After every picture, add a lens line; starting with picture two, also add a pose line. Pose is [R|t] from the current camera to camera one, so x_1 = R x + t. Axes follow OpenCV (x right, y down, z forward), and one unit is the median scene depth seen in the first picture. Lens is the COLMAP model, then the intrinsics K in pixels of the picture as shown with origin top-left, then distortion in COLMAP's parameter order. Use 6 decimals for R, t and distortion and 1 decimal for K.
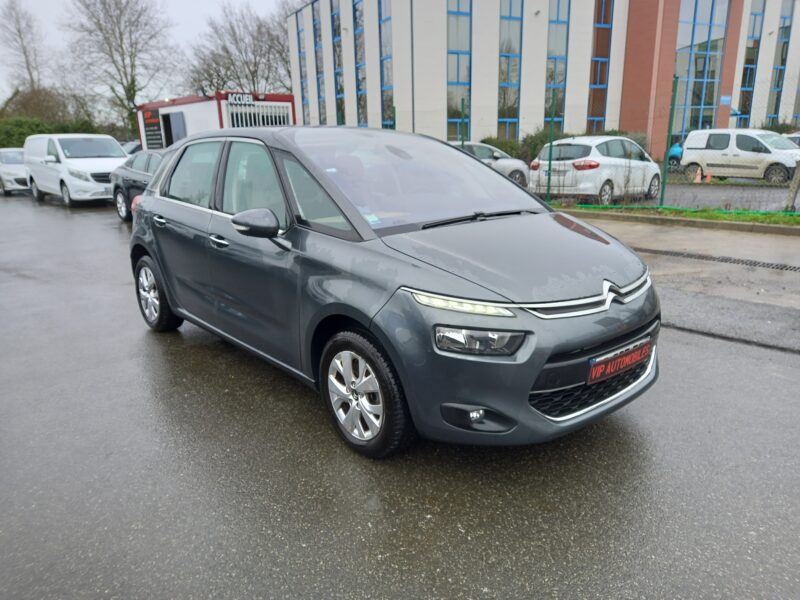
lens RADIAL K [[583.9, 0, 404.3], [0, 583.9, 298.9], [0, 0, 1]] dist [0.070934, -0.061658]
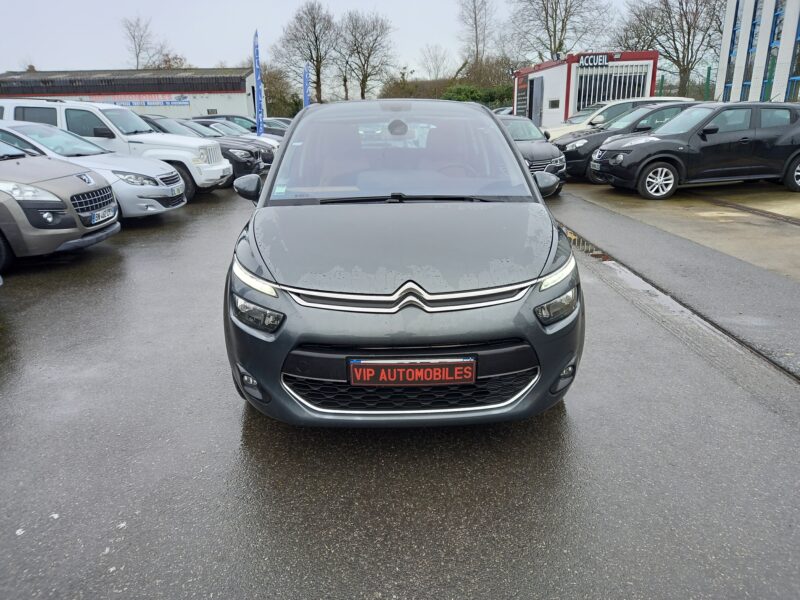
lens RADIAL K [[577.3, 0, 405.8], [0, 577.3, 301.7], [0, 0, 1]] dist [0.076644, -0.055215]
pose [[0.778594, 0.194626, -0.596584, 0.129348], [-0.154141, 0.980877, 0.118829, -0.015596], [0.608303, -0.000561, 0.793705, 0.044194]]
